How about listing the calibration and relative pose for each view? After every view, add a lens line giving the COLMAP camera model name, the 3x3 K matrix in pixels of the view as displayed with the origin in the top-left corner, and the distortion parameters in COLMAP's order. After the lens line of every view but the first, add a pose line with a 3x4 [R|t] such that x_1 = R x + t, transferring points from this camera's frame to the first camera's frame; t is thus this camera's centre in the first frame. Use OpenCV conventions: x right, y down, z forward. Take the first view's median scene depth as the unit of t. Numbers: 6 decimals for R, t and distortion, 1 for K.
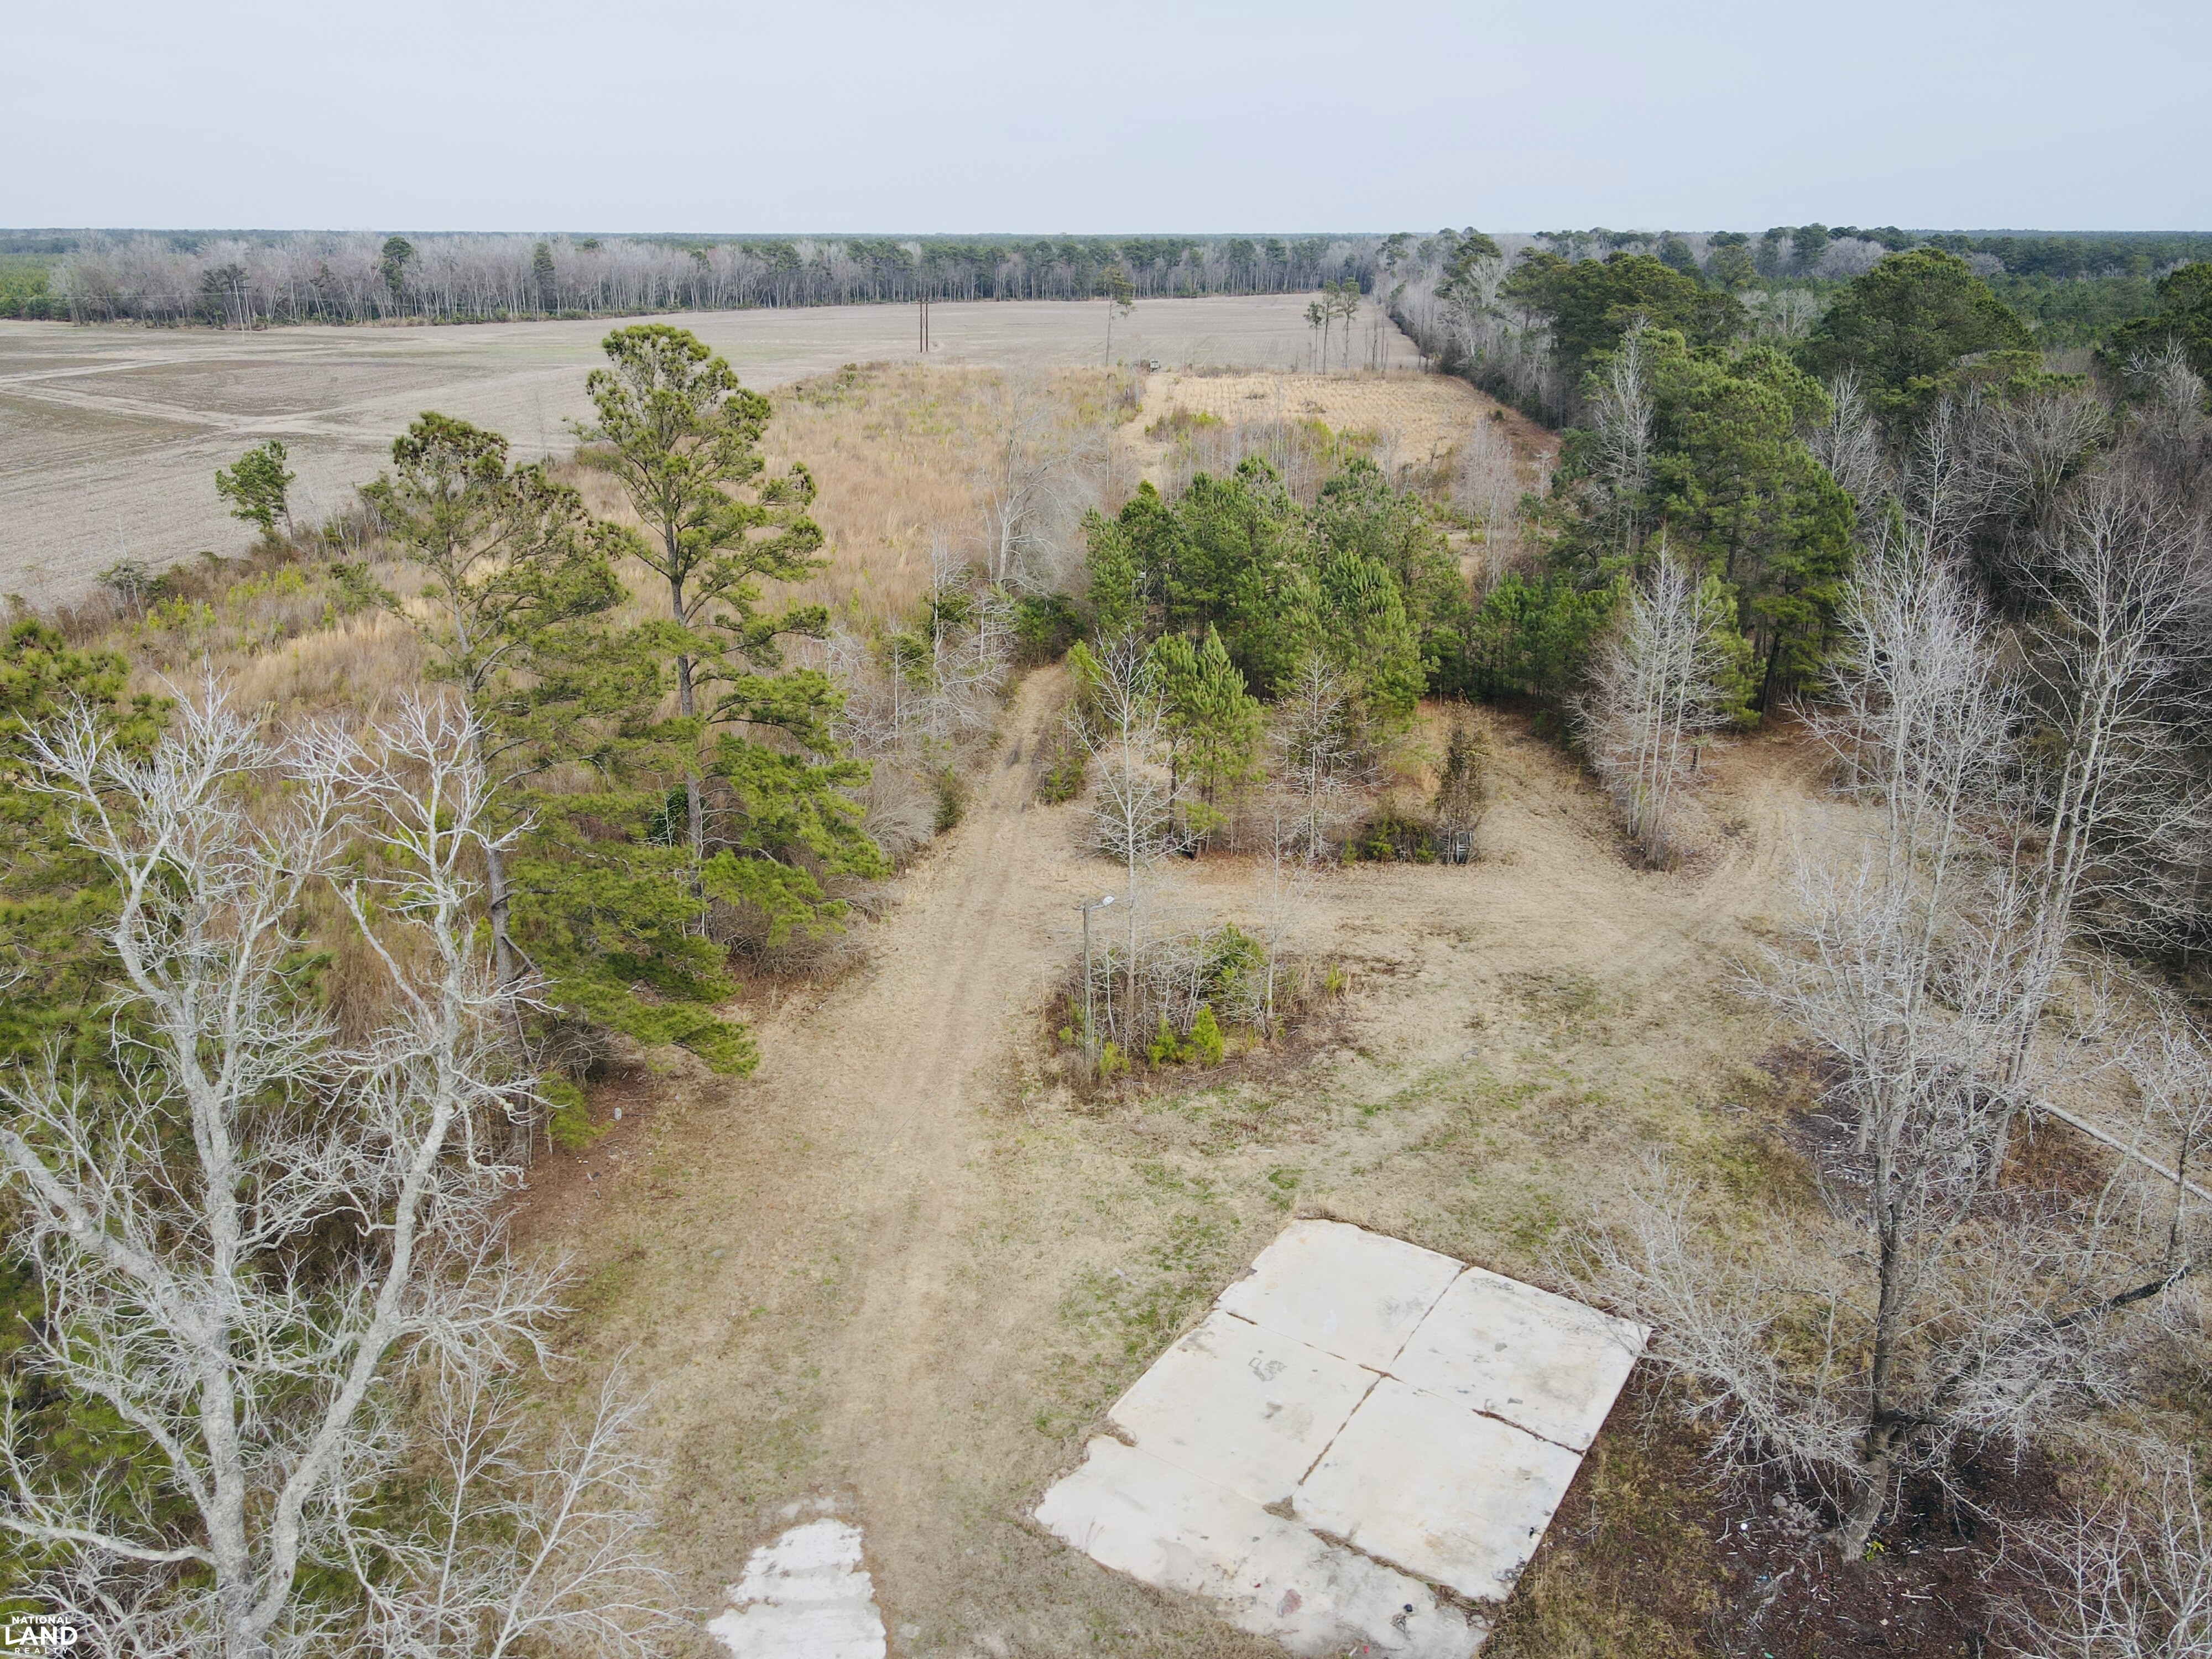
lens RADIAL K [[1607.9, 0, 1106.0], [0, 1607.9, 829.5], [0, 0, 1]] dist [0.018113, 0.003486]
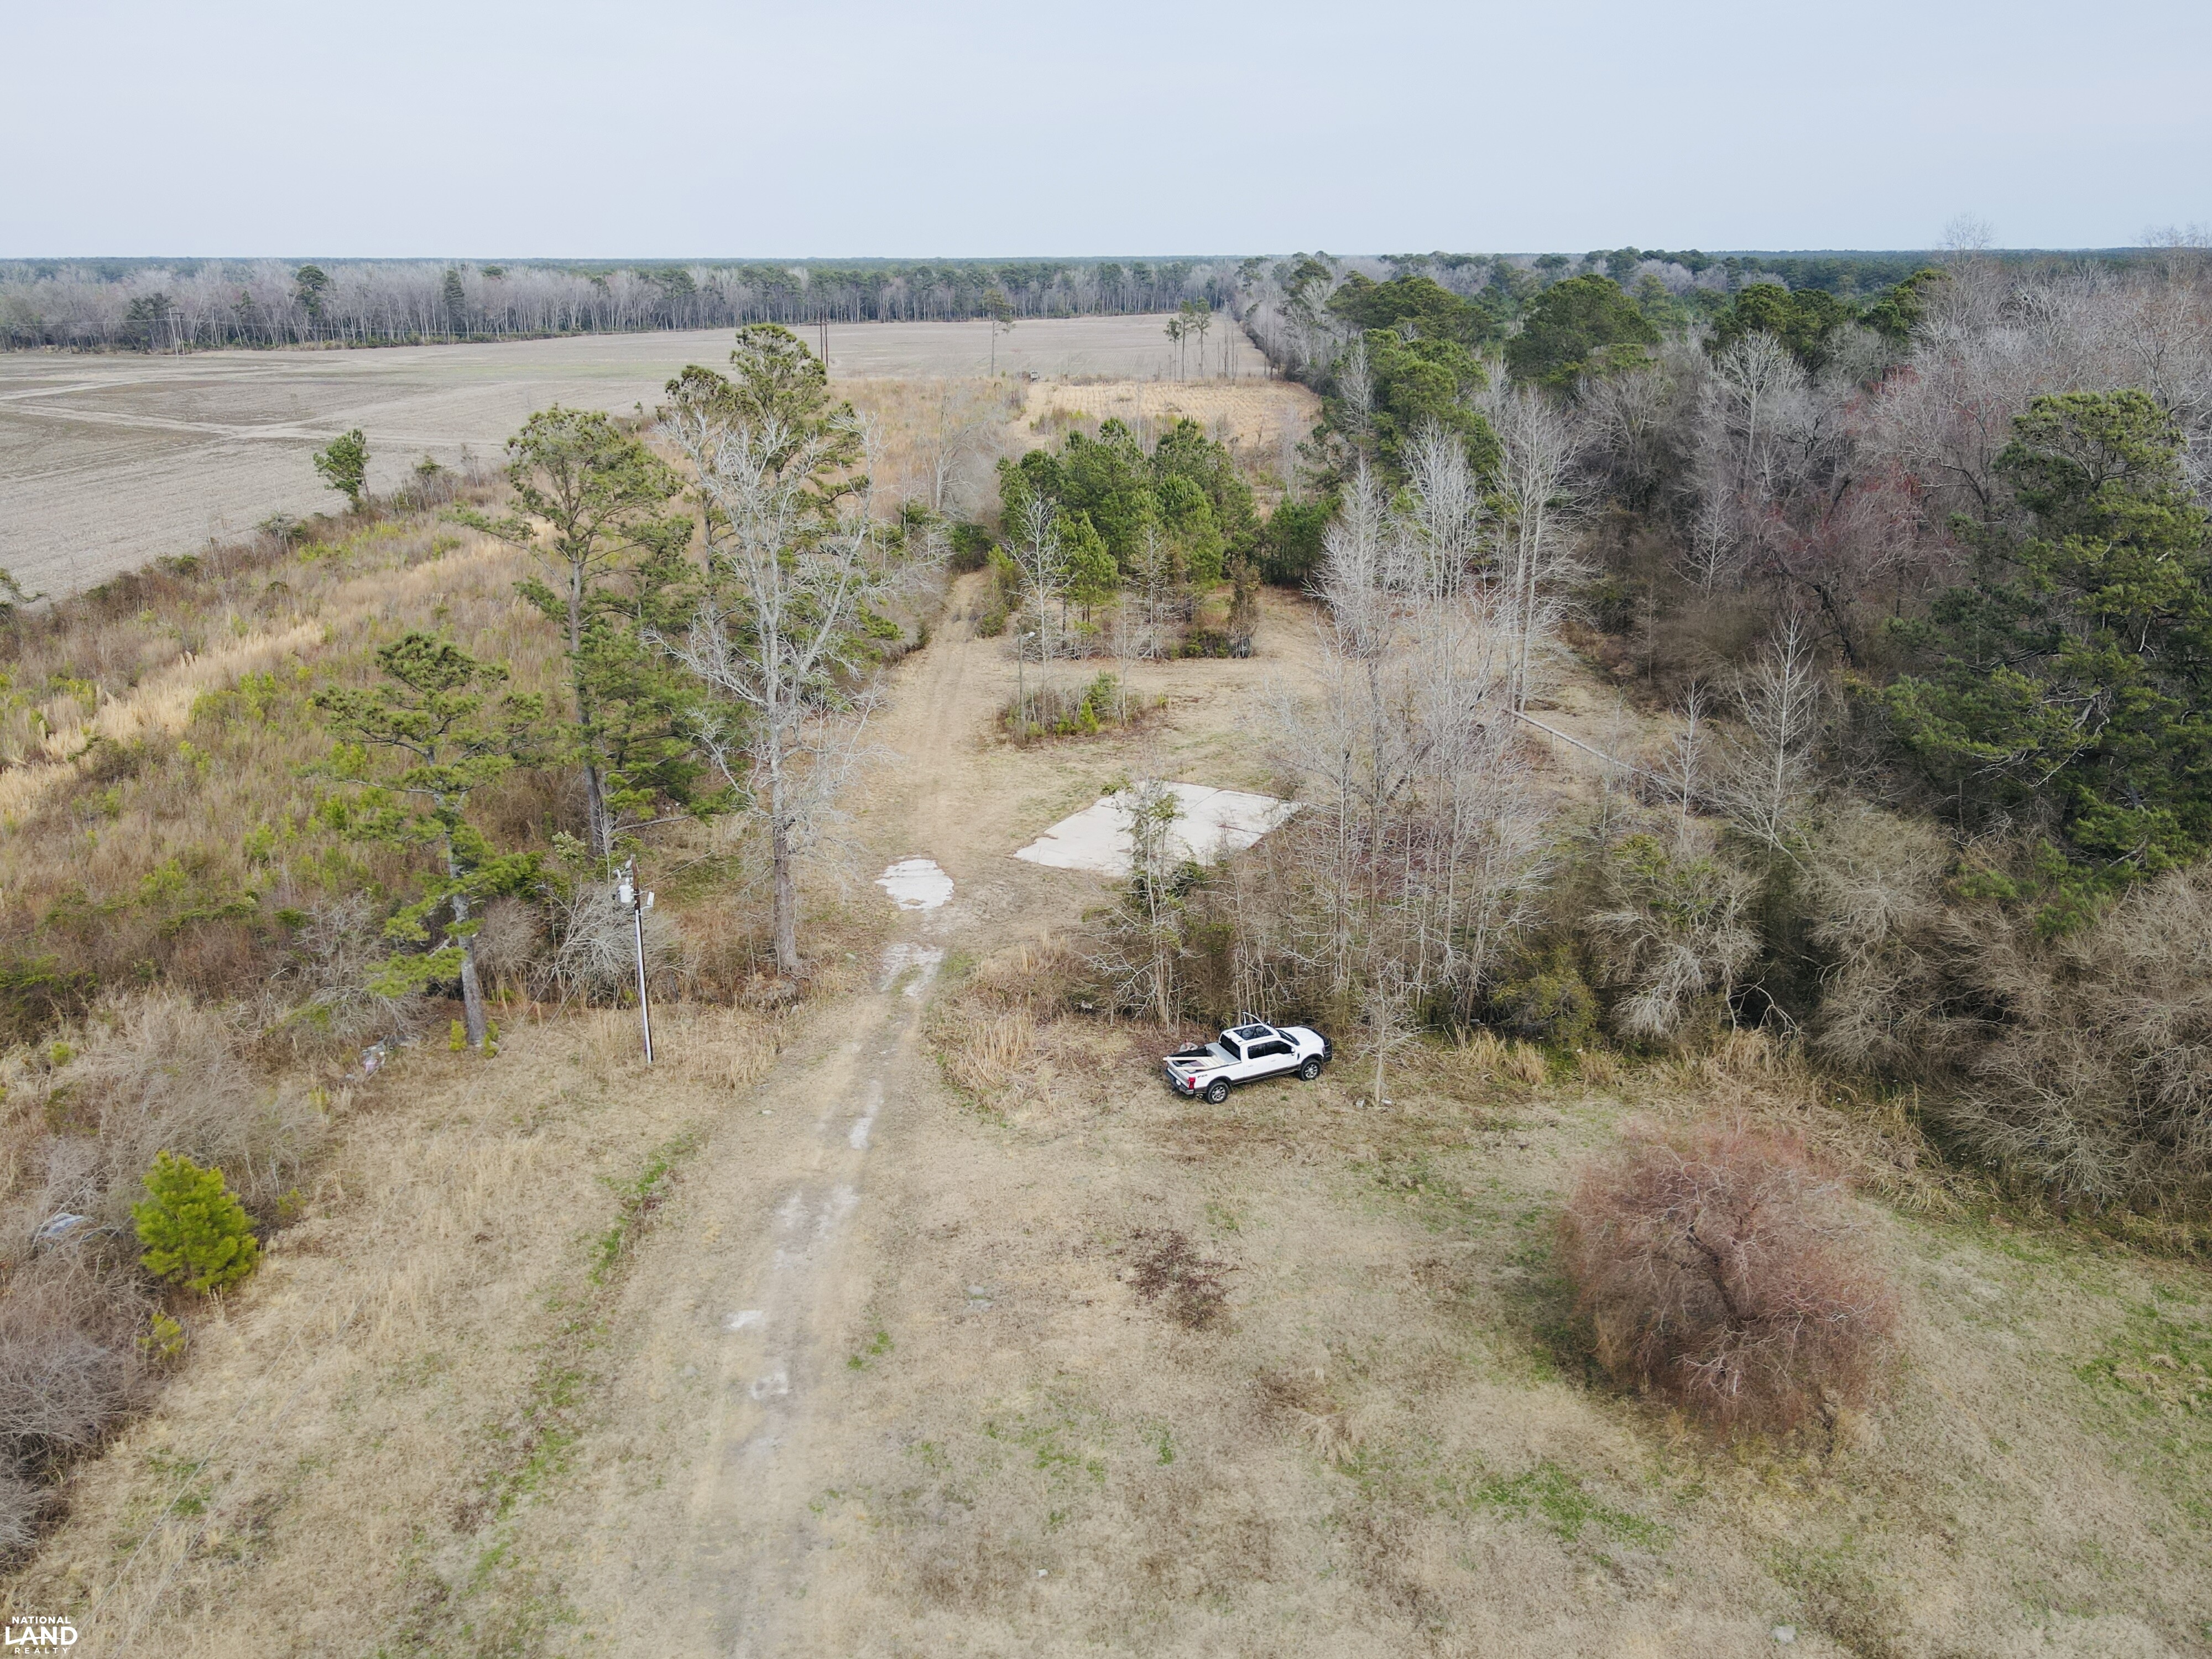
lens RADIAL K [[1607.9, 0, 1106.0], [0, 1607.9, 829.5], [0, 0, 1]] dist [0.018113, 0.003486]
pose [[0.997160, -0.030195, 0.069000, -0.007903], [0.031051, 0.999453, -0.011360, 0.048428], [-0.068619, 0.013471, 0.997552, -0.138835]]
